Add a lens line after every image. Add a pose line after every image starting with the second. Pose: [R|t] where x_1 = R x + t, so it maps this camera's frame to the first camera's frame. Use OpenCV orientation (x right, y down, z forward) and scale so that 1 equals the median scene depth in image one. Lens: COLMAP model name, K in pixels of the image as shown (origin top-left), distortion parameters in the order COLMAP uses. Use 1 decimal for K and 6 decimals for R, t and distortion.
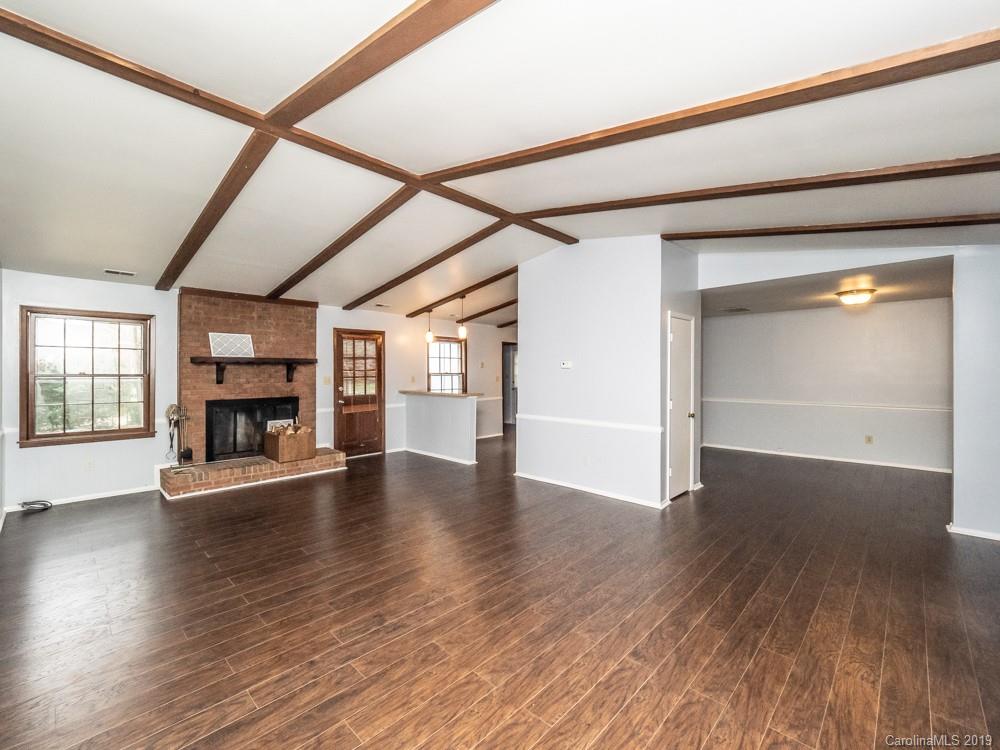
lens RADIAL K [[420.5, 0, 500.0], [0, 420.5, 375.0], [0, 0, 1]] dist [0.000598, 0.000015]
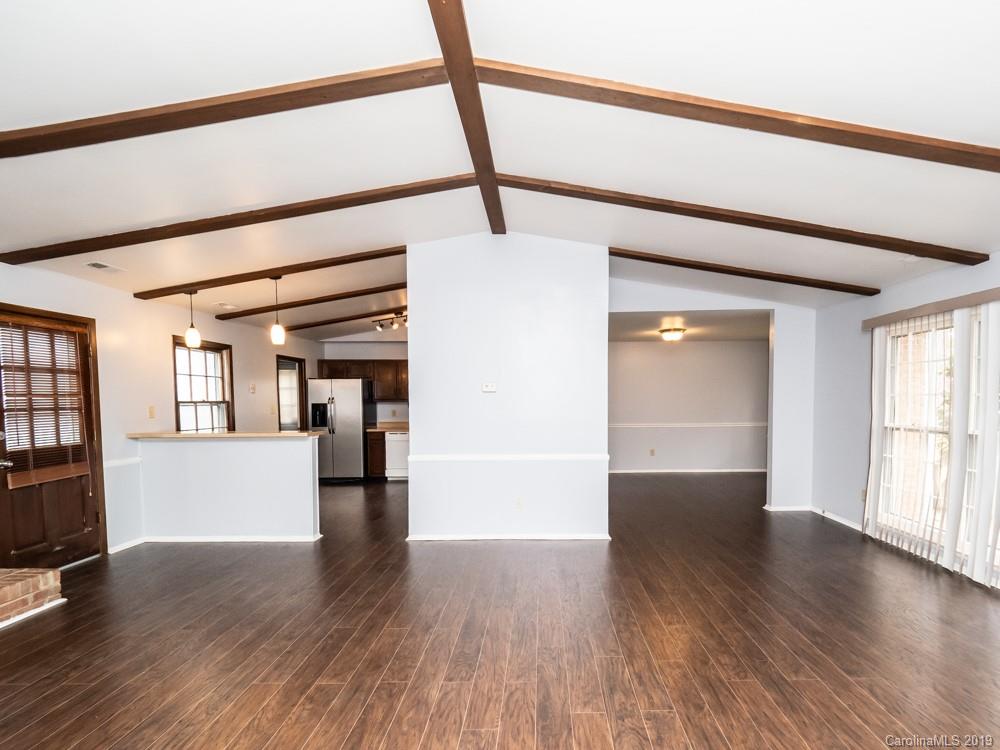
lens RADIAL K [[474.2, 0, 503.8], [0, 474.2, 426.4], [0, 0, 1]] dist [-0.003391, -0.000390]
pose [[0.723611, -0.041391, 0.688966, -0.328185], [0.012393, 0.998818, 0.046991, 0.005526], [-0.690097, -0.025465, 0.723269, 0.247412]]
